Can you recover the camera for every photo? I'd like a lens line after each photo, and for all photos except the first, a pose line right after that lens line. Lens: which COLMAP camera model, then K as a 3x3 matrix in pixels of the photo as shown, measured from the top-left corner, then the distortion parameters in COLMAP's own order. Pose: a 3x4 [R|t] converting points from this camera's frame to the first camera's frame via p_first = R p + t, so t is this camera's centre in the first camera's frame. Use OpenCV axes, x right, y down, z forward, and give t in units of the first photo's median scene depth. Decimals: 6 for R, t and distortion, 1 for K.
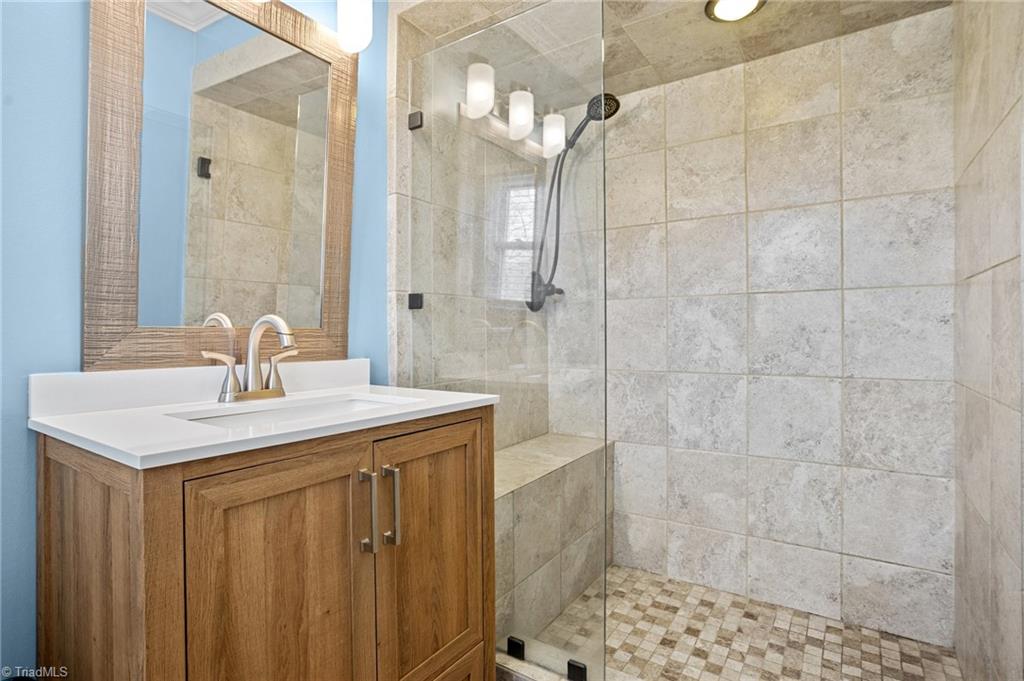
lens RADIAL K [[511.5, 0, 505.8], [0, 511.5, 334.2], [0, 0, 1]] dist [-0.066183, 0.031320]
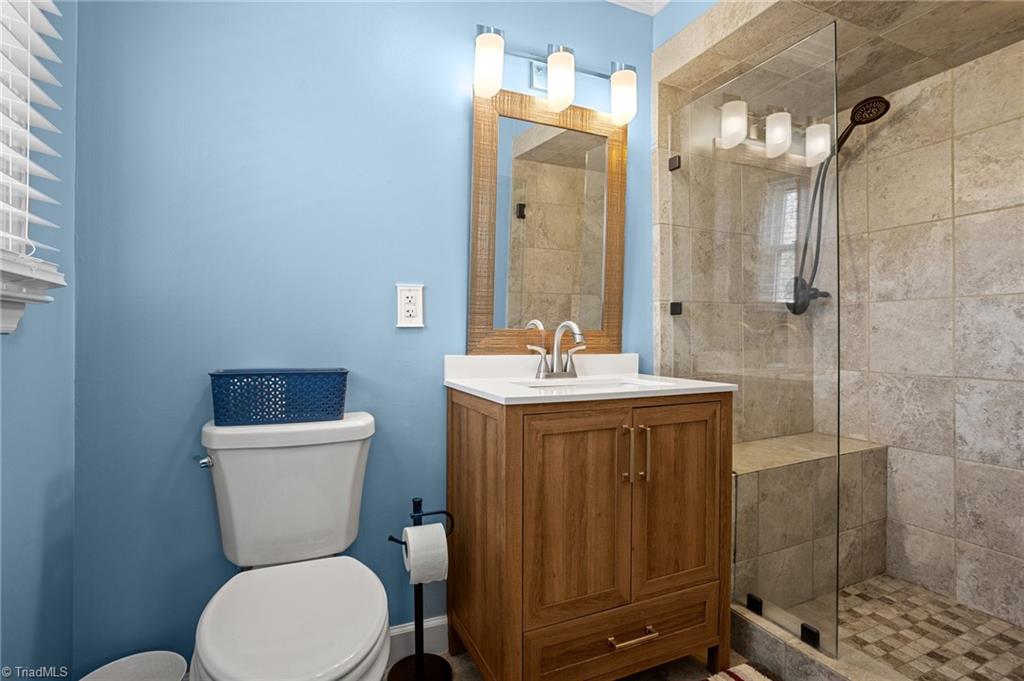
lens RADIAL K [[511.5, 0, 505.8], [0, 511.5, 334.2], [0, 0, 1]] dist [-0.066183, 0.031320]
pose [[0.851756, 0.006243, -0.523901, 0.105122], [-0.007047, 0.999975, 0.000458, 0.000190], [0.523891, 0.003302, 0.851779, -0.239093]]
